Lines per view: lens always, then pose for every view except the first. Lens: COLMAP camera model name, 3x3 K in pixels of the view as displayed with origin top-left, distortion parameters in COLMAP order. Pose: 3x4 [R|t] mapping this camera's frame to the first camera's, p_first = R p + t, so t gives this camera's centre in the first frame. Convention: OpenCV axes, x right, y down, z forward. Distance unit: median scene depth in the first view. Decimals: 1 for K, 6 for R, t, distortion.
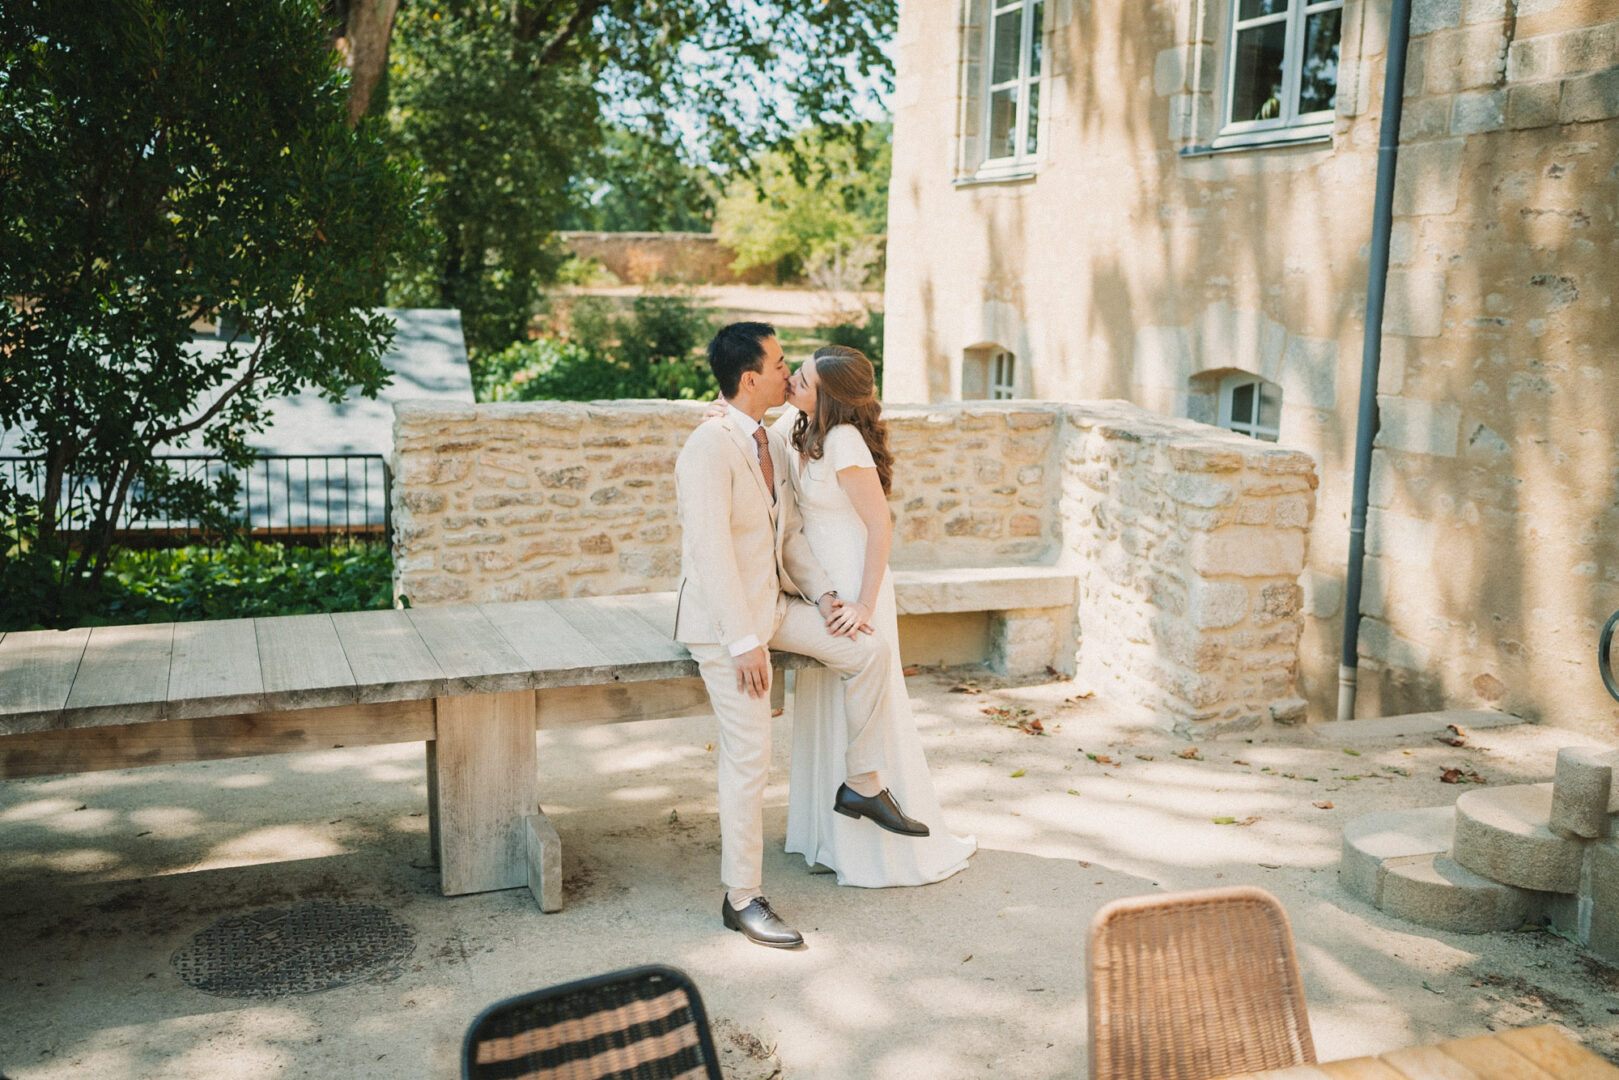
lens RADIAL K [[1568.5, 0, 809.8], [0, 1568.5, 538.8], [0, 0, 1]] dist [-0.012411, 0.000000]
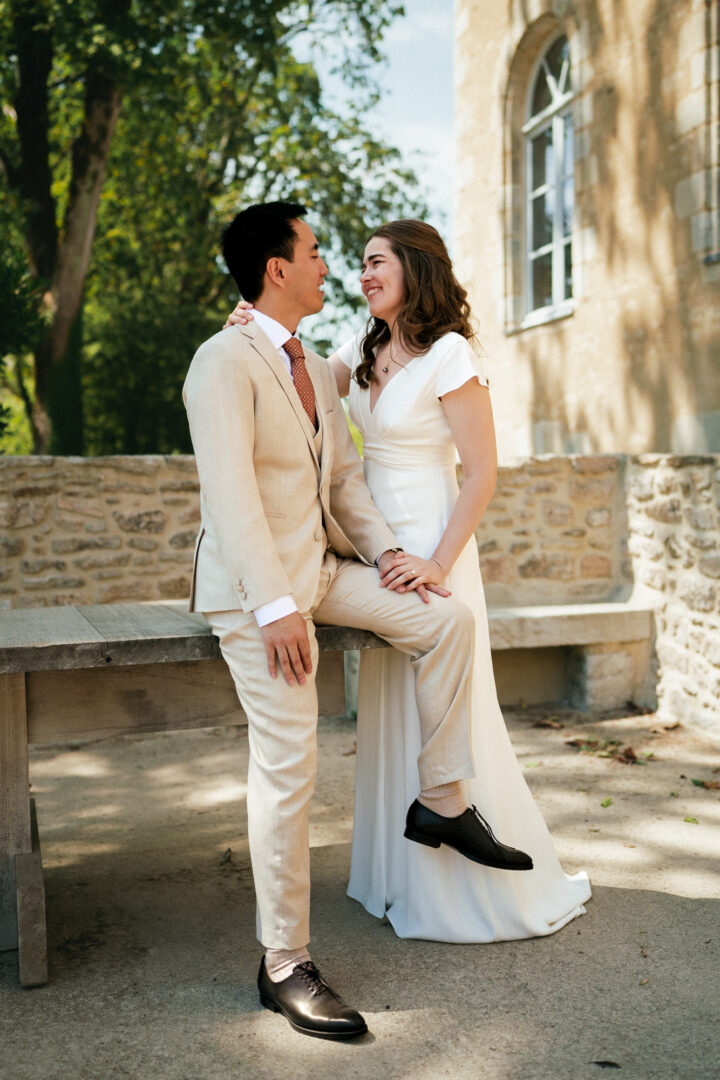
lens RADIAL K [[1046.3, 0, 354.0], [0, 1046.3, 541.9], [0, 0, 1]] dist [-0.012411, 0.000000]
pose [[0.998271, -0.034485, -0.047600, 0.012800], [0.027904, 0.990777, -0.132597, 0.068482], [0.051733, 0.131040, 0.990026, 0.338323]]
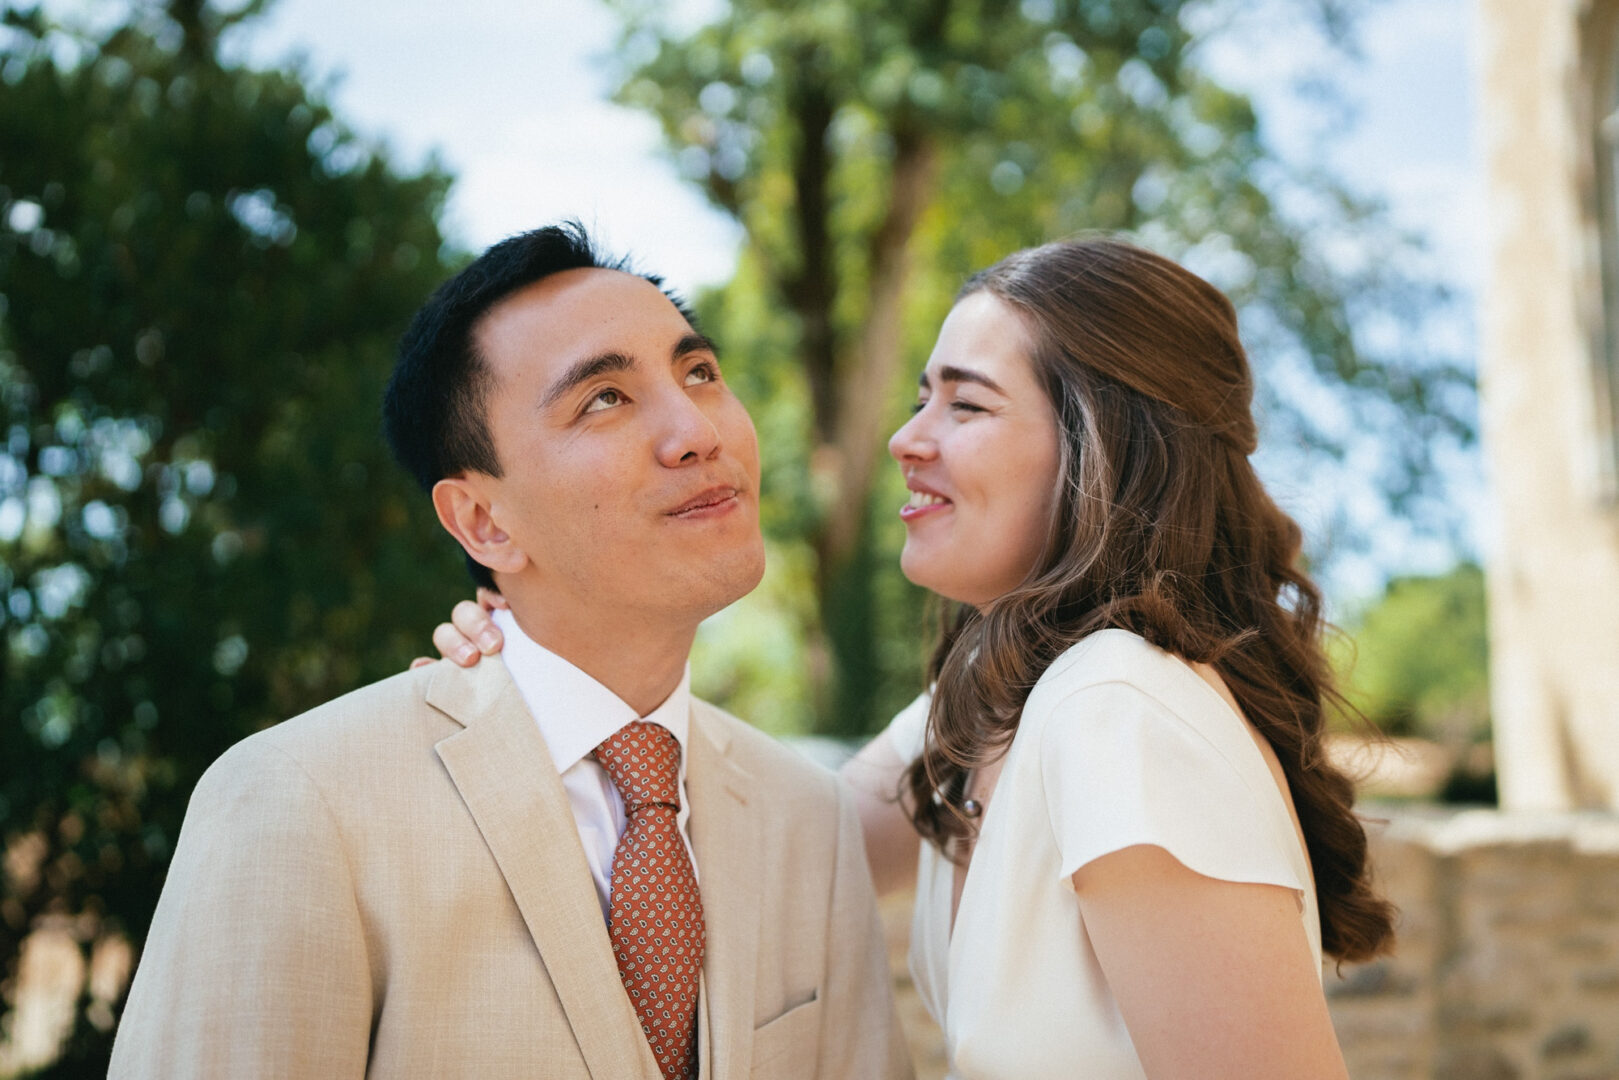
lens RADIAL K [[1568.5, 0, 811.0], [0, 1568.5, 549.9], [0, 0, 1]] dist [-0.012411, 0.000000]
pose [[0.932116, -0.048206, -0.358936, 0.039810], [-0.060324, 0.956590, -0.285126, -0.022455], [0.357100, 0.287423, 0.888745, 0.556413]]
